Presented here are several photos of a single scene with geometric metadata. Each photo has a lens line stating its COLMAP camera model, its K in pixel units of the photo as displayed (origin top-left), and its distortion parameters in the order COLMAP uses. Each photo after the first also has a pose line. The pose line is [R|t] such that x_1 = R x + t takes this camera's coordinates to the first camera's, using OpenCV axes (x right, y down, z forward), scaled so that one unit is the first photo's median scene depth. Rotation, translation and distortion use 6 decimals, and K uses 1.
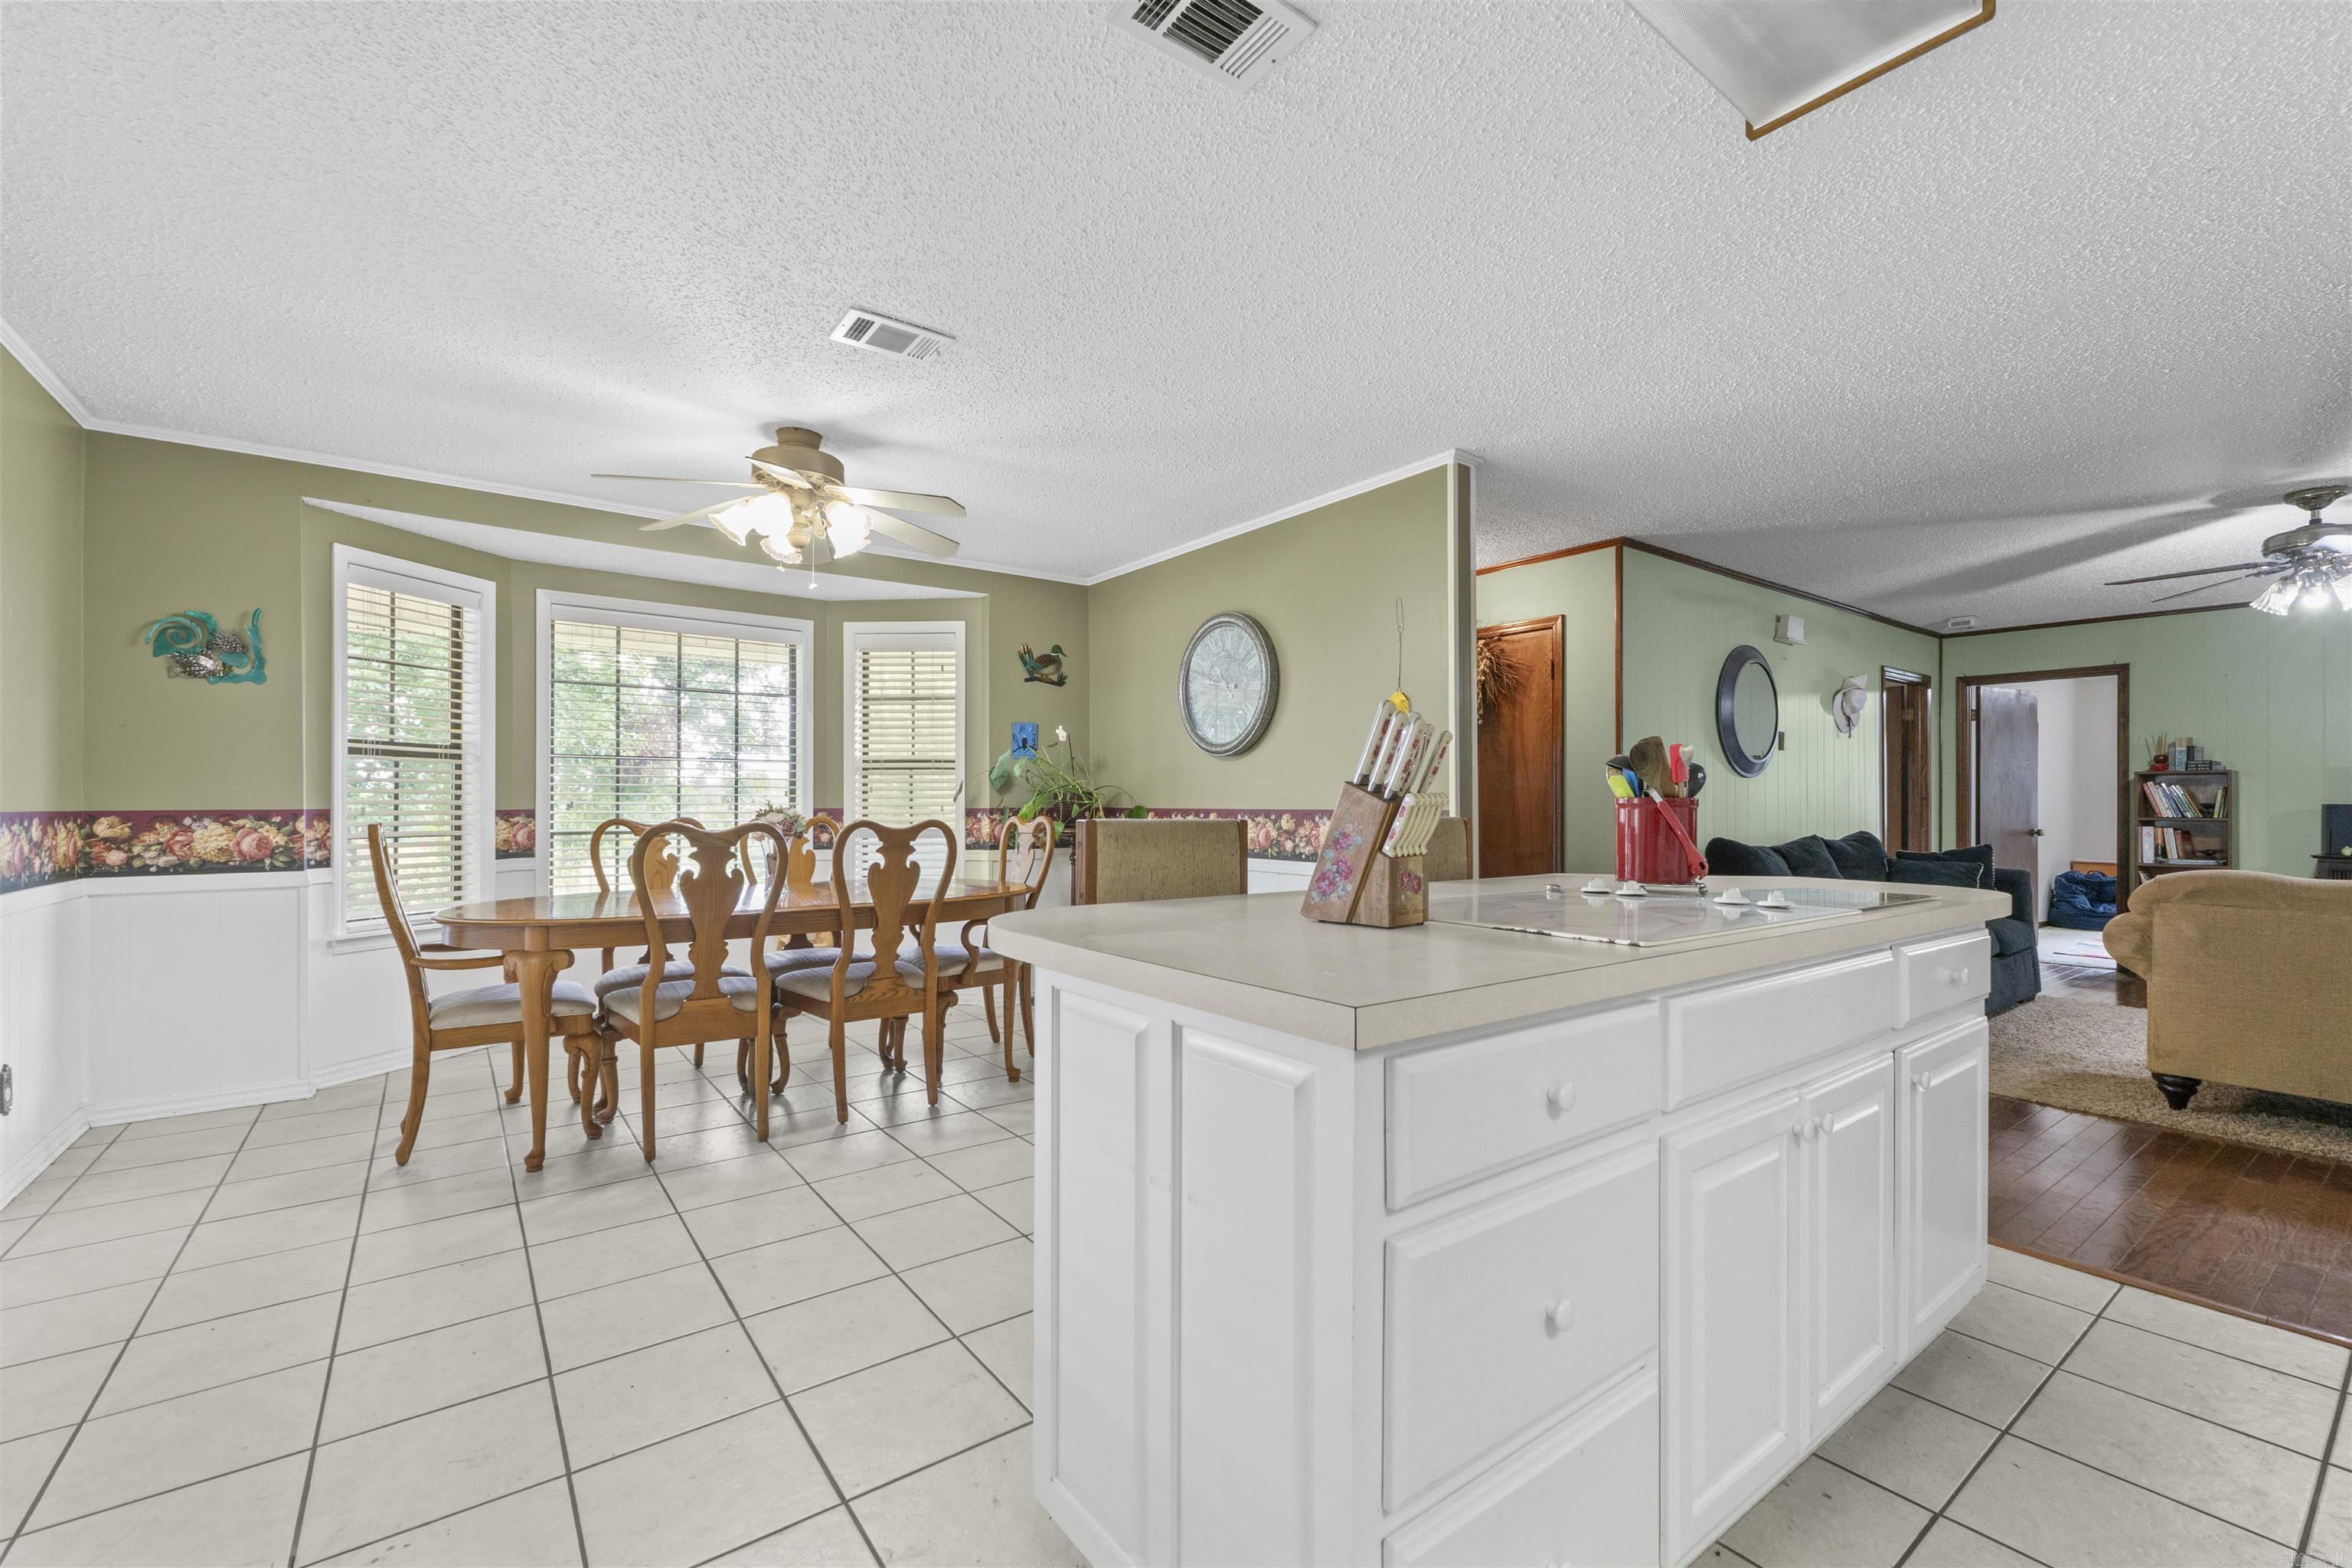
lens RADIAL K [[992.5, 0, 1177.5], [0, 992.5, 798.9], [0, 0, 1]] dist [0.005332, 0.001472]
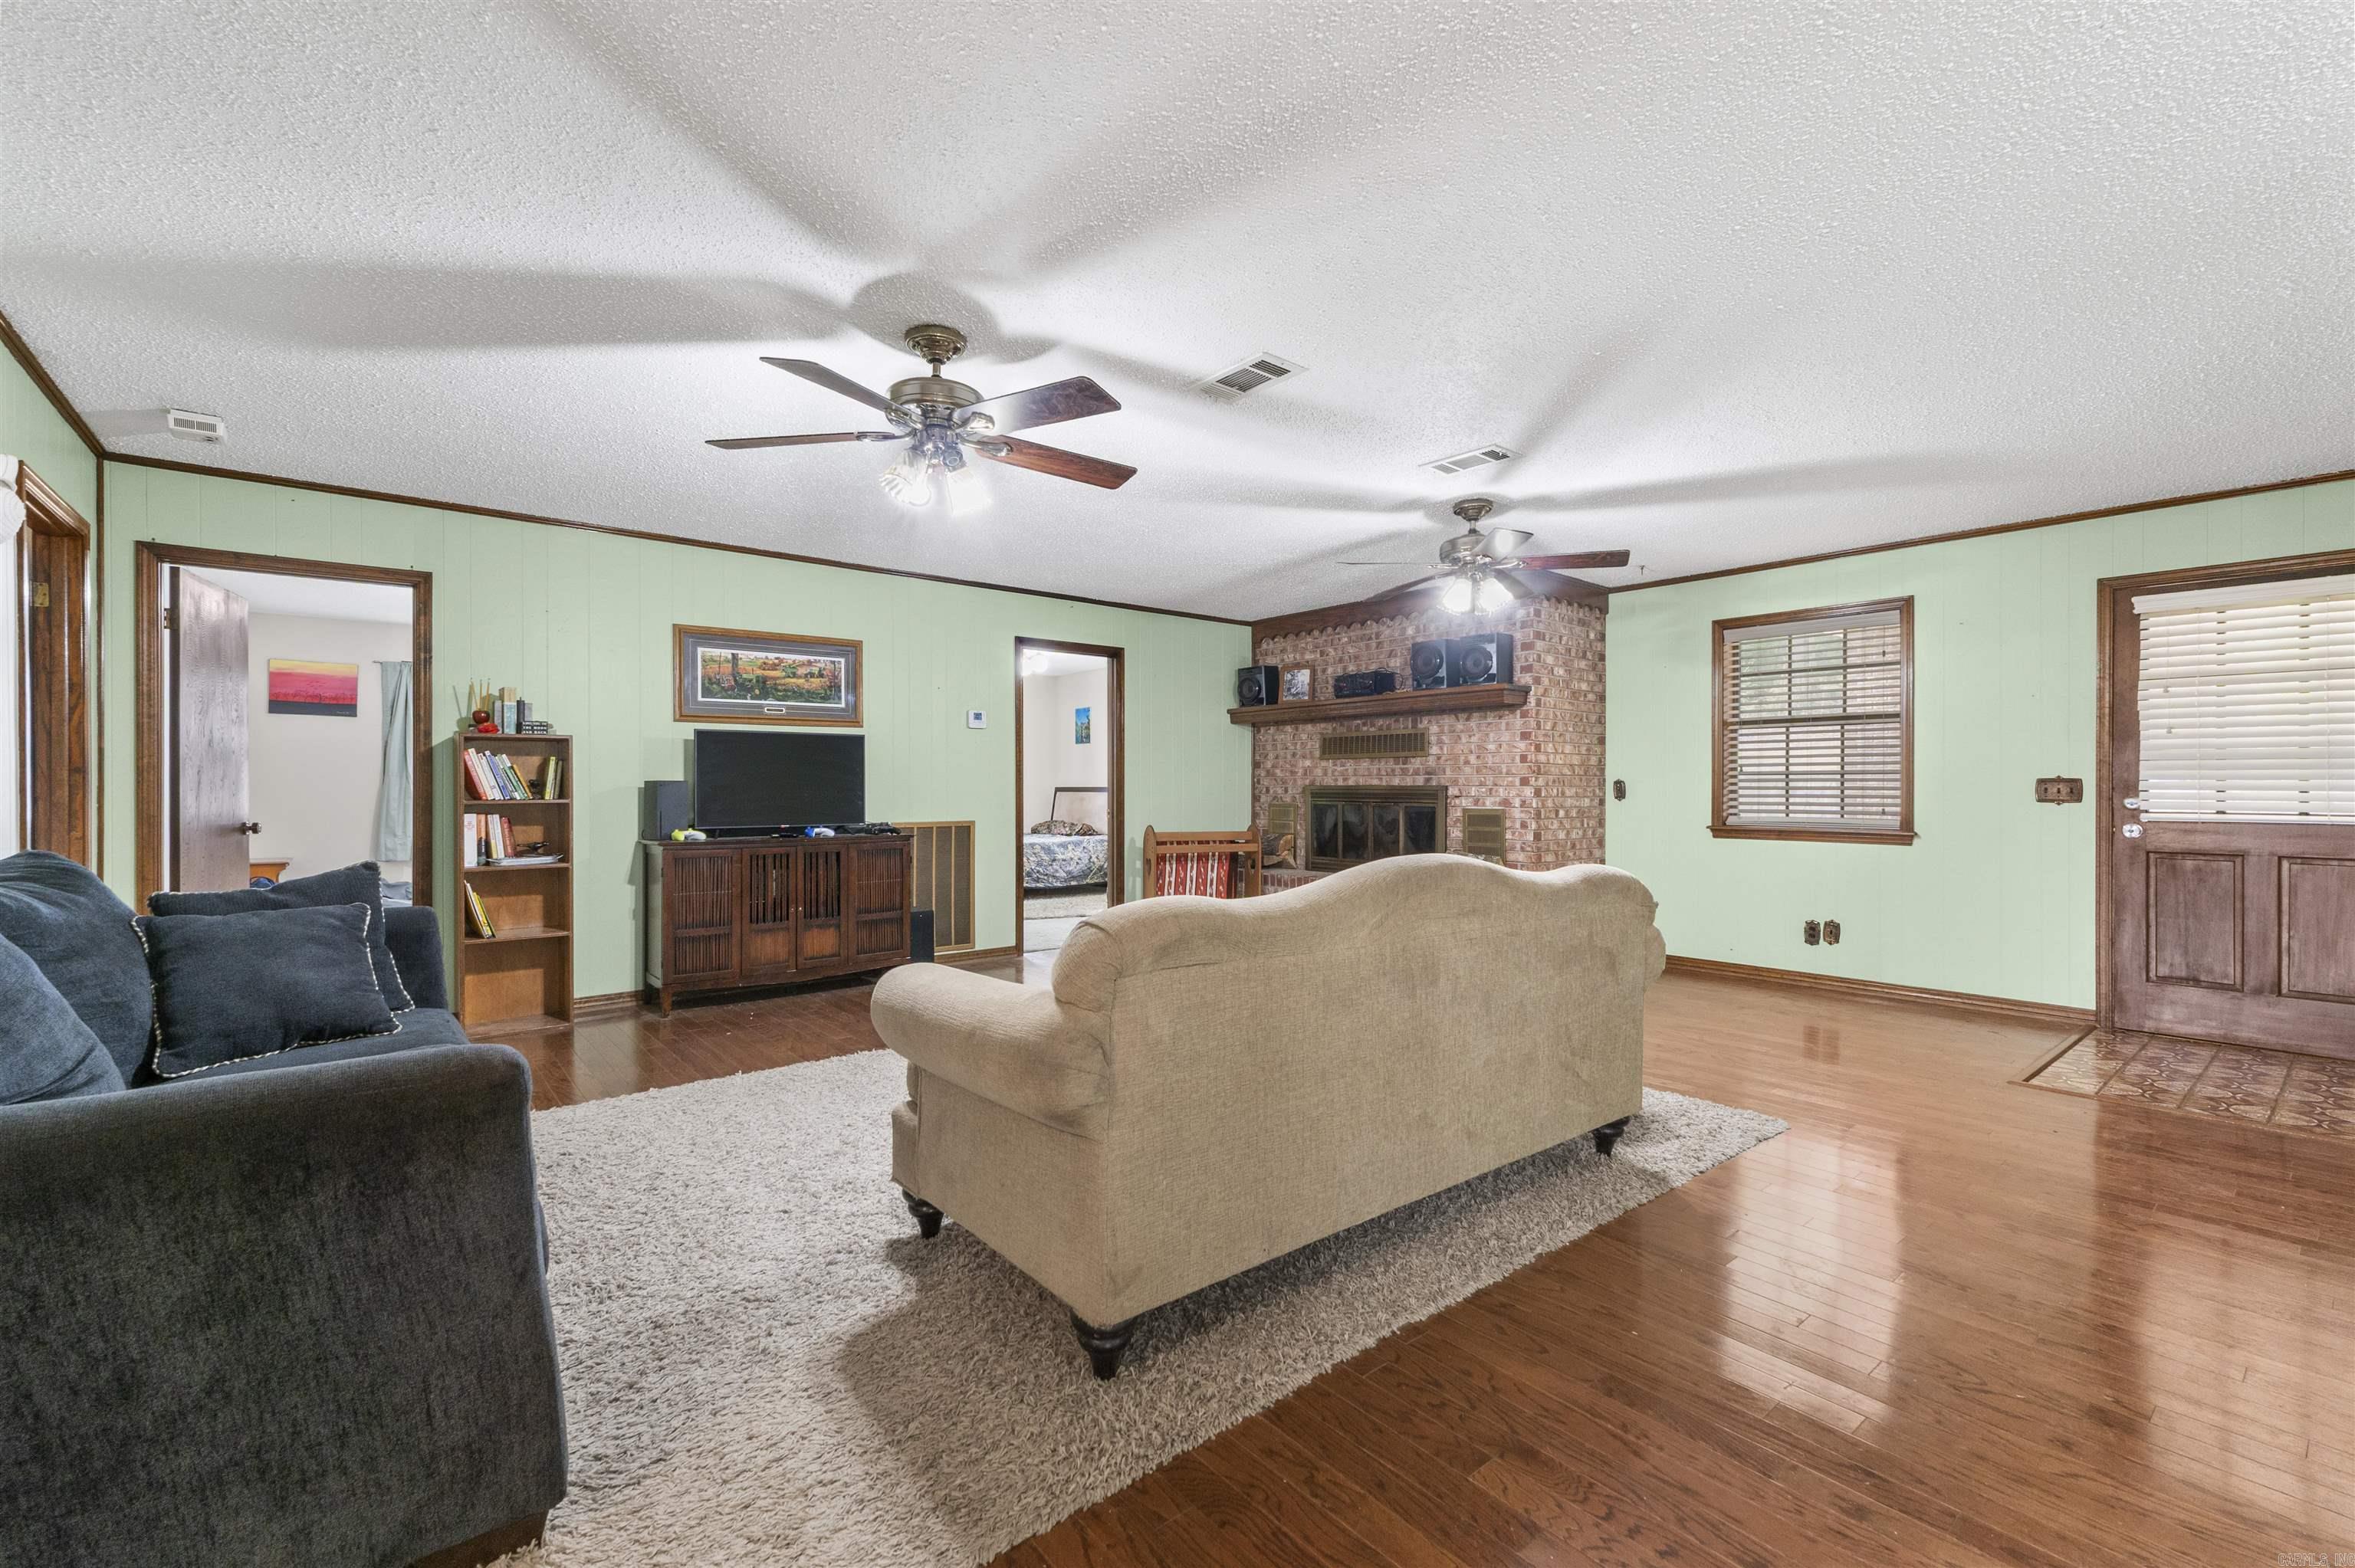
lens RADIAL K [[993.6, 0, 1176.9], [0, 993.6, 790.6], [0, 0, 1]] dist [0.005332, 0.001472]
pose [[-0.033004, -0.011187, 0.999393, 0.269554], [-0.004225, 0.999930, 0.011054, 0.001955], [-0.999446, -0.003857, -0.033049, 0.537489]]
